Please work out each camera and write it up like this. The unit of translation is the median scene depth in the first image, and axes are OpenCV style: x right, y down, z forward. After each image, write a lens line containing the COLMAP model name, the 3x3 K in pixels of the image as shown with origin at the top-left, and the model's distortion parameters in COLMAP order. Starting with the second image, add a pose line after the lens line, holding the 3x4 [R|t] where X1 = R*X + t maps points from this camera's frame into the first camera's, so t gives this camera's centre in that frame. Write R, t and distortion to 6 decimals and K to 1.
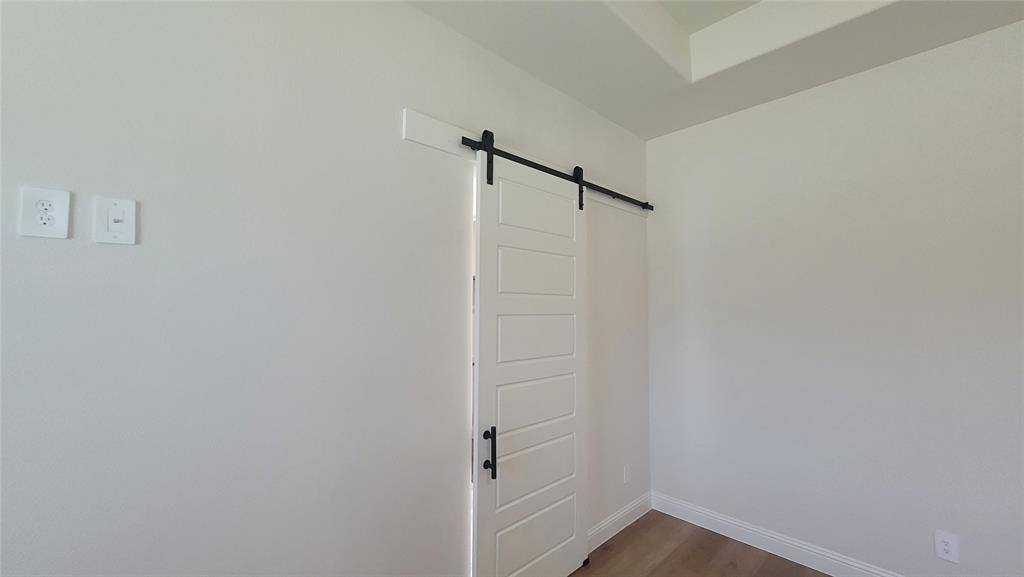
lens RADIAL K [[404.7, 0, 509.8], [0, 404.7, 285.2], [0, 0, 1]] dist [0.001600, -0.000210]
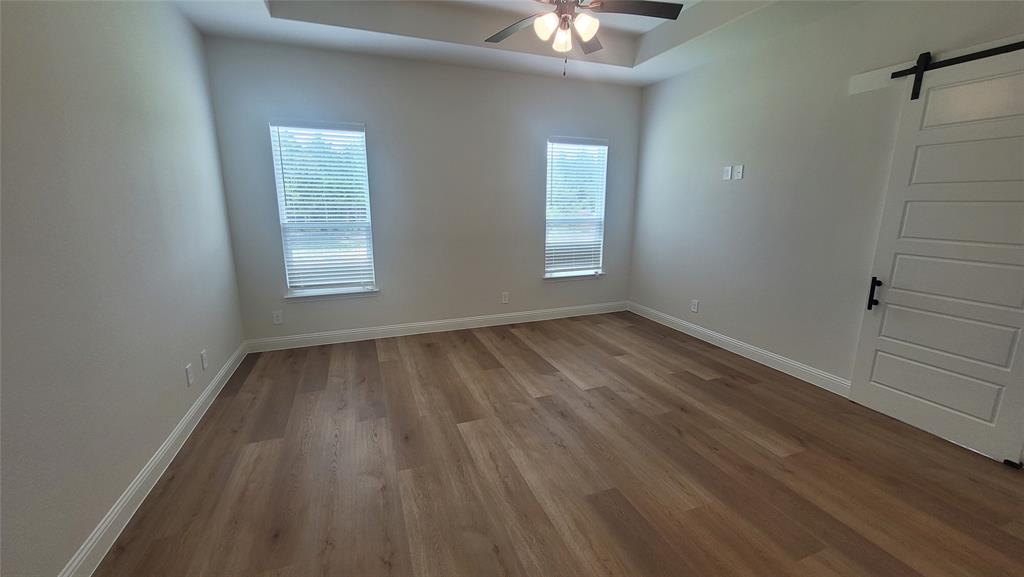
lens RADIAL K [[404.7, 0, 509.8], [0, 404.7, 285.2], [0, 0, 1]] dist [0.001600, -0.000210]
pose [[-0.385363, 0.181617, -0.904716, 1.751440], [0.047491, 0.983044, 0.177112, 0.046496], [0.921542, 0.025287, -0.387454, 0.320204]]
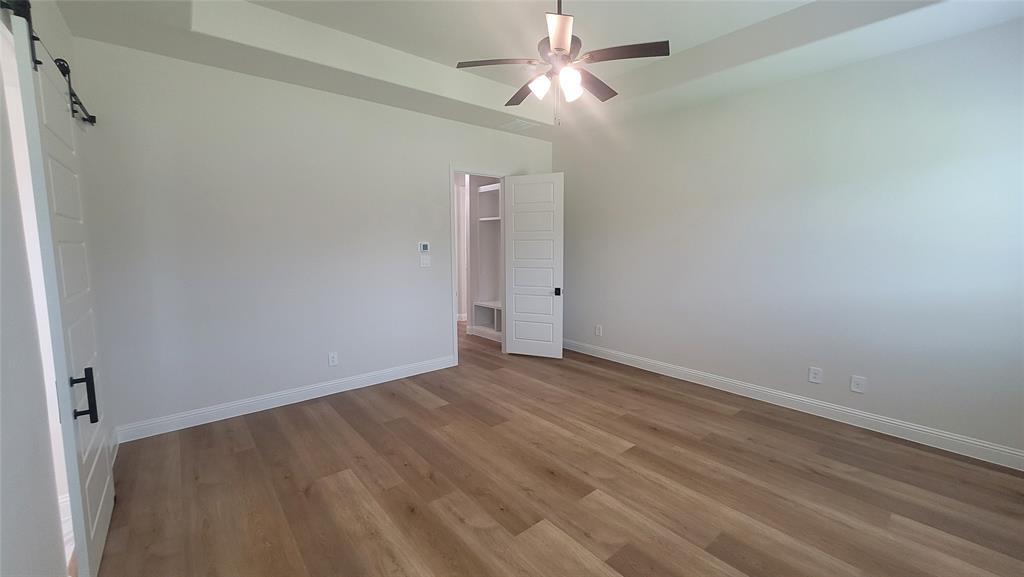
lens RADIAL K [[404.7, 0, 509.8], [0, 404.7, 285.2], [0, 0, 1]] dist [0.001600, -0.000210]
pose [[0.067534, -0.106882, 0.991976, -0.805990], [-0.051793, 0.992529, 0.110468, 0.023095], [-0.996372, -0.058838, 0.061494, 0.034788]]
